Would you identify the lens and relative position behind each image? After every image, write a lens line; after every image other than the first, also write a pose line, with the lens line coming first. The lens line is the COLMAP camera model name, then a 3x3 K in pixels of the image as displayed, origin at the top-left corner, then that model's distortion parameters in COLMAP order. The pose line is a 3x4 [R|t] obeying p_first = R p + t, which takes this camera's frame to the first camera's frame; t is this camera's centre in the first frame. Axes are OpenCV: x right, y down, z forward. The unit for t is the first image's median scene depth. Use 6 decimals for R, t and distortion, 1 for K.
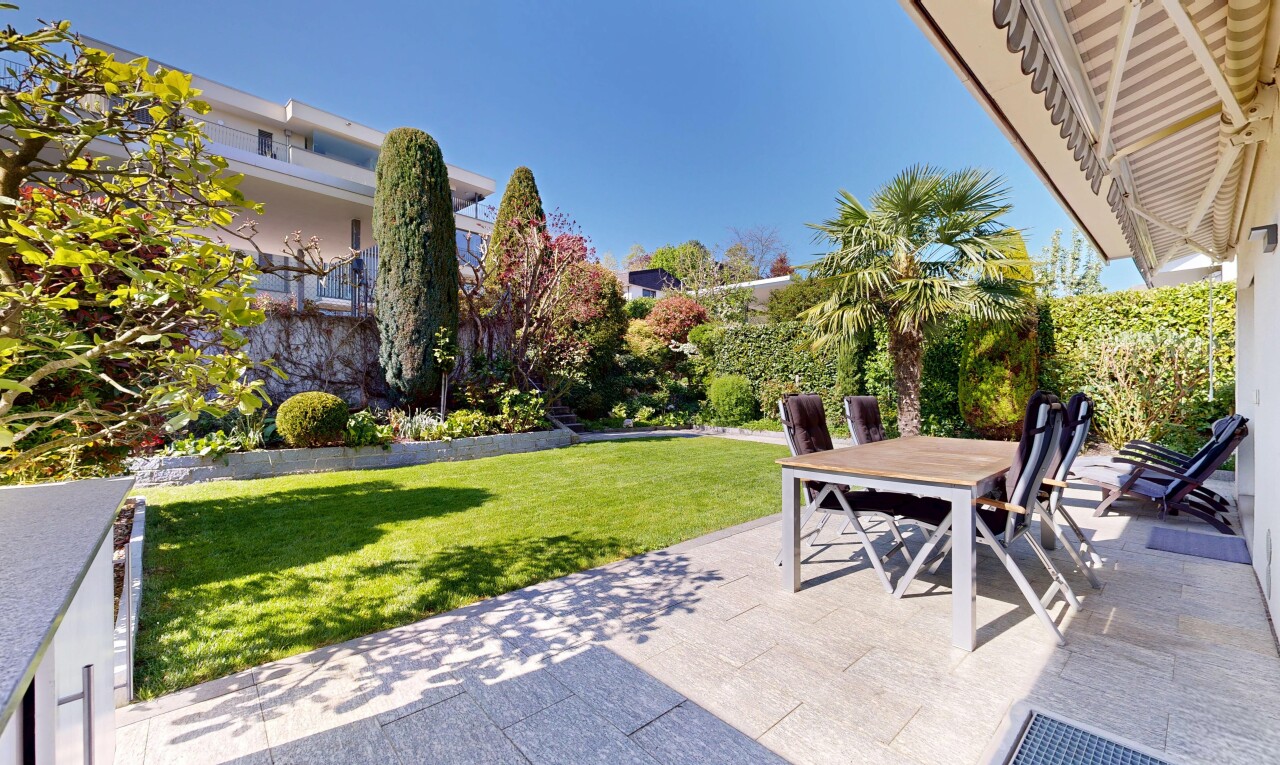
lens RADIAL K [[497.4, 0, 640.0], [0, 497.4, 382.5], [0, 0, 1]] dist [-0.000641, 0.000001]
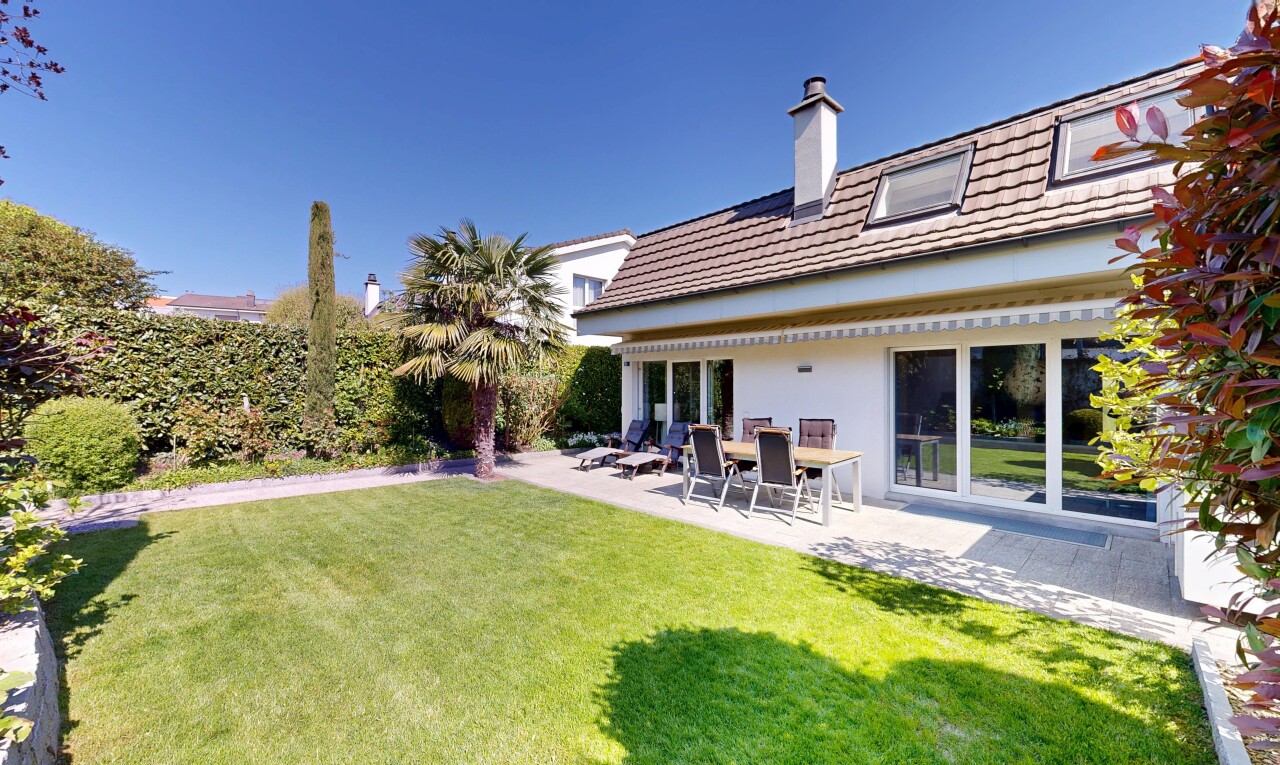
lens RADIAL K [[497.4, 0, 640.0], [0, 497.4, 382.5], [0, 0, 1]] dist [-0.000641, 0.000001]
pose [[-0.037783, -0.002748, 0.999282, -1.650092], [-0.009098, 0.999956, 0.002405, -0.168454], [-0.999245, -0.009000, -0.037807, 1.864034]]
